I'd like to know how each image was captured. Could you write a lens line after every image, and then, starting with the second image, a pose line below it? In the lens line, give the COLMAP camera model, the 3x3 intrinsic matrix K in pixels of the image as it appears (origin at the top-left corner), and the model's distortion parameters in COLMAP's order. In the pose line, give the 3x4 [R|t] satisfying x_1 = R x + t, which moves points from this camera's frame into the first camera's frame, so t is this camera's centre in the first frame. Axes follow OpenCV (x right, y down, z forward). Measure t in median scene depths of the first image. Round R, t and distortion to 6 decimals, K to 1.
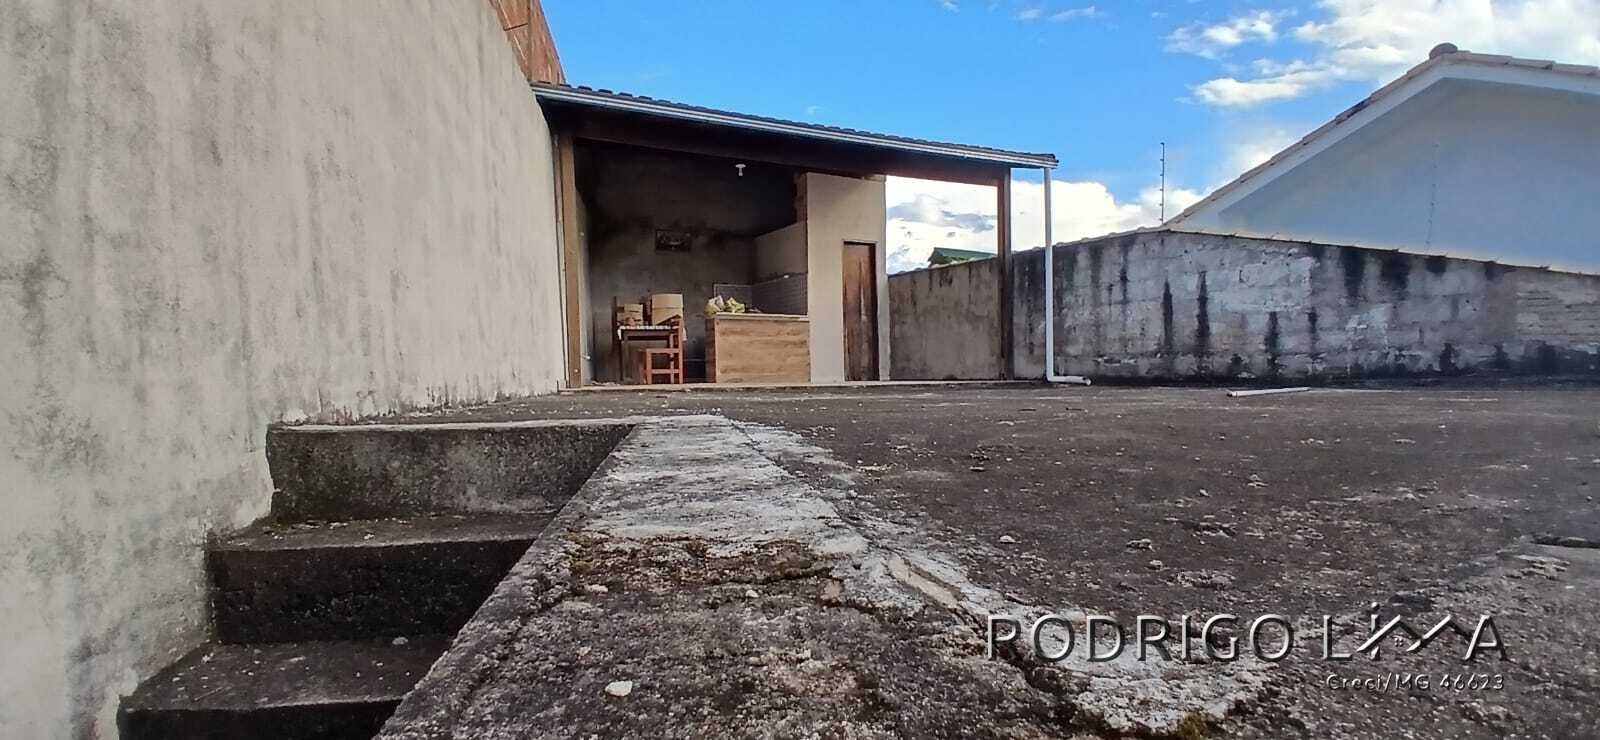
lens RADIAL K [[811.5, 0, 800.0], [0, 811.5, 370.0], [0, 0, 1]] dist [-0.070031, -0.000012]
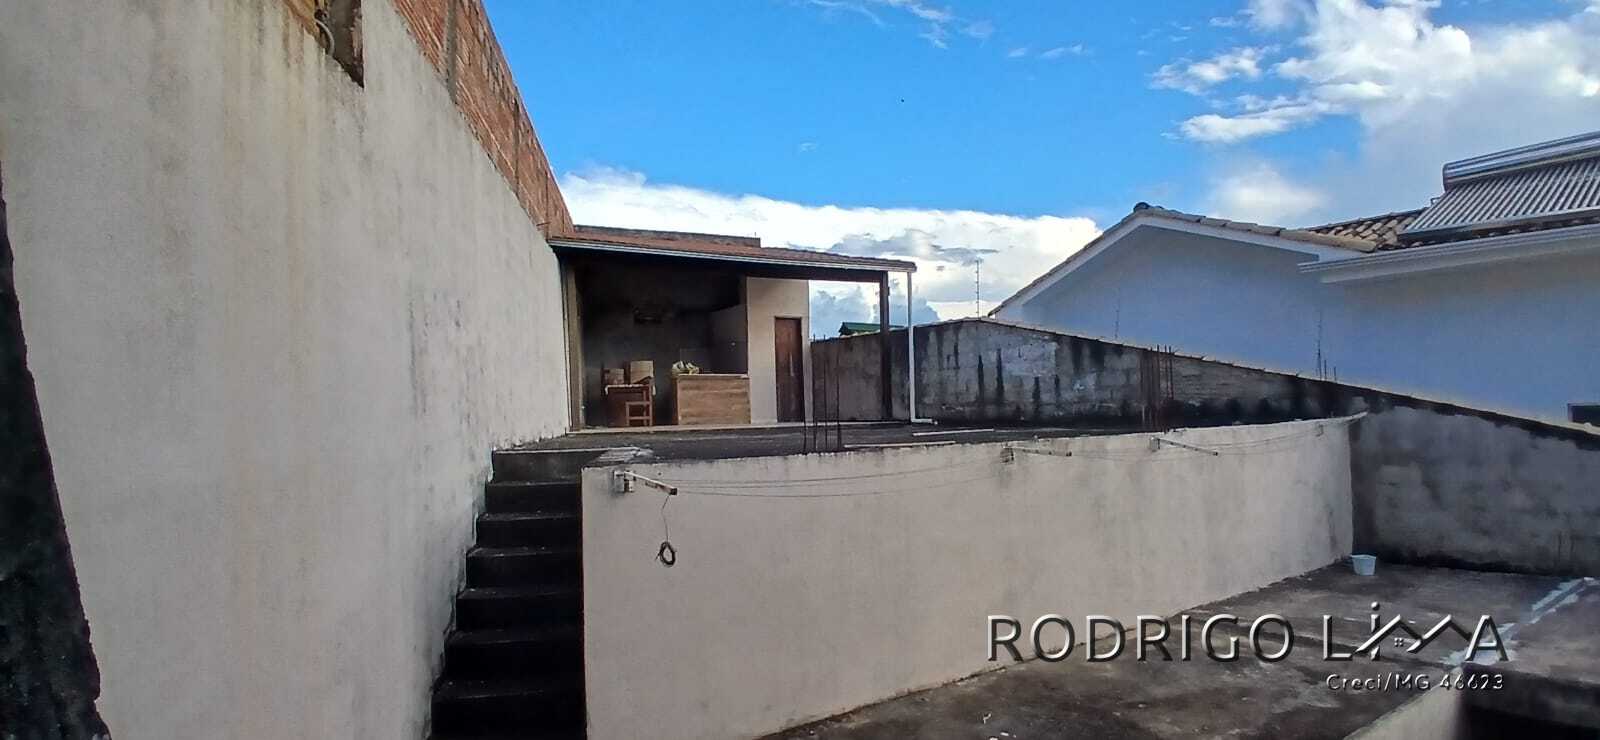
lens RADIAL K [[812.6, 0, 843.9], [0, 812.6, 374.8], [0, 0, 1]] dist [-0.055249, -0.023202]
pose [[0.998056, -0.006744, 0.061965, 0.098683], [0.008915, 0.999354, -0.034824, -0.020395], [-0.061691, 0.035309, 0.997471, -0.413374]]
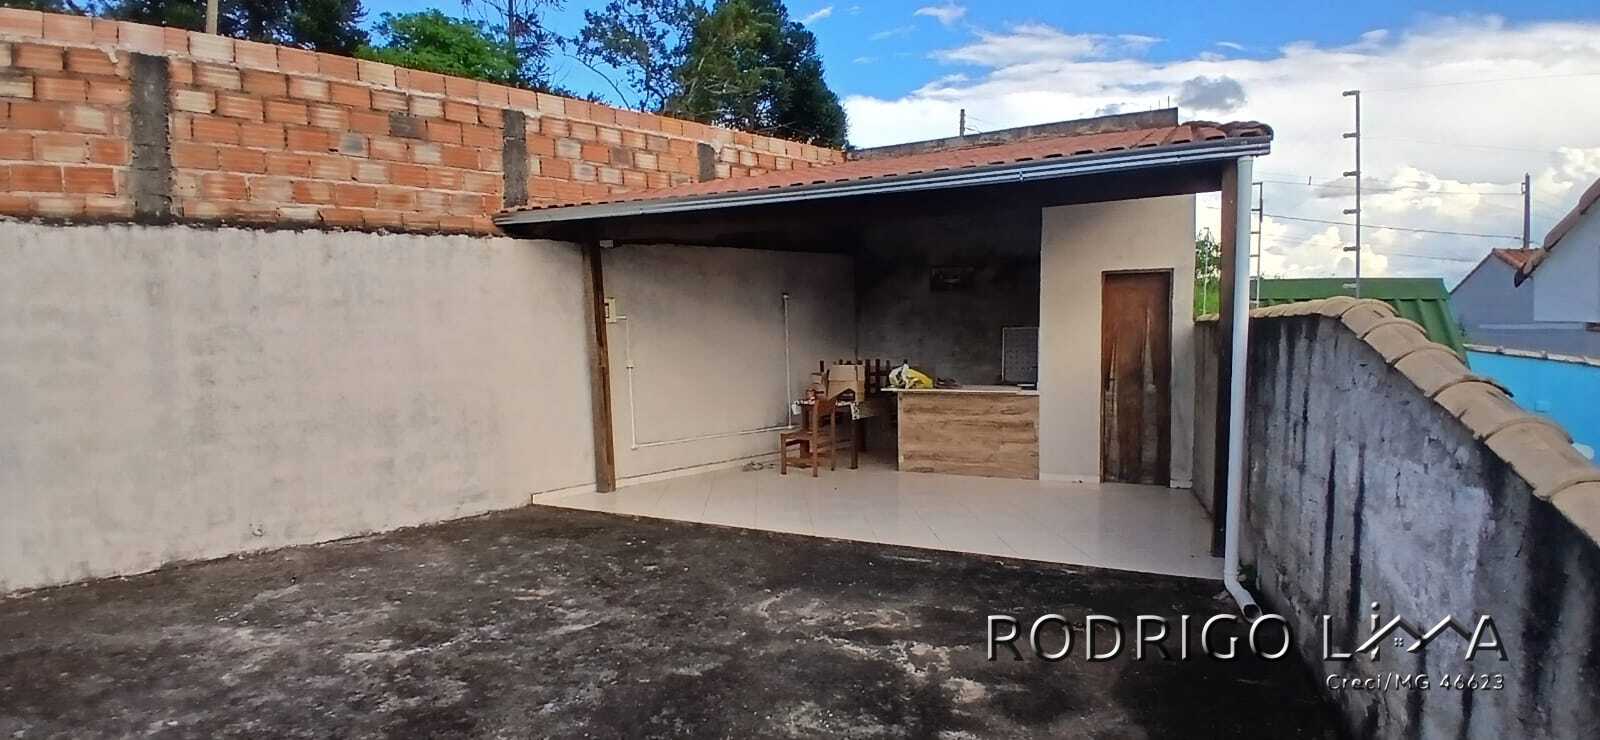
lens RADIAL K [[811.5, 0, 800.0], [0, 811.5, 370.0], [0, 0, 1]] dist [-0.070031, -0.000012]
pose [[0.573906, 0.047045, -0.817569, 0.546457], [0.010320, 0.997854, 0.064663, -0.151420], [0.818856, -0.045548, 0.572189, 0.491437]]
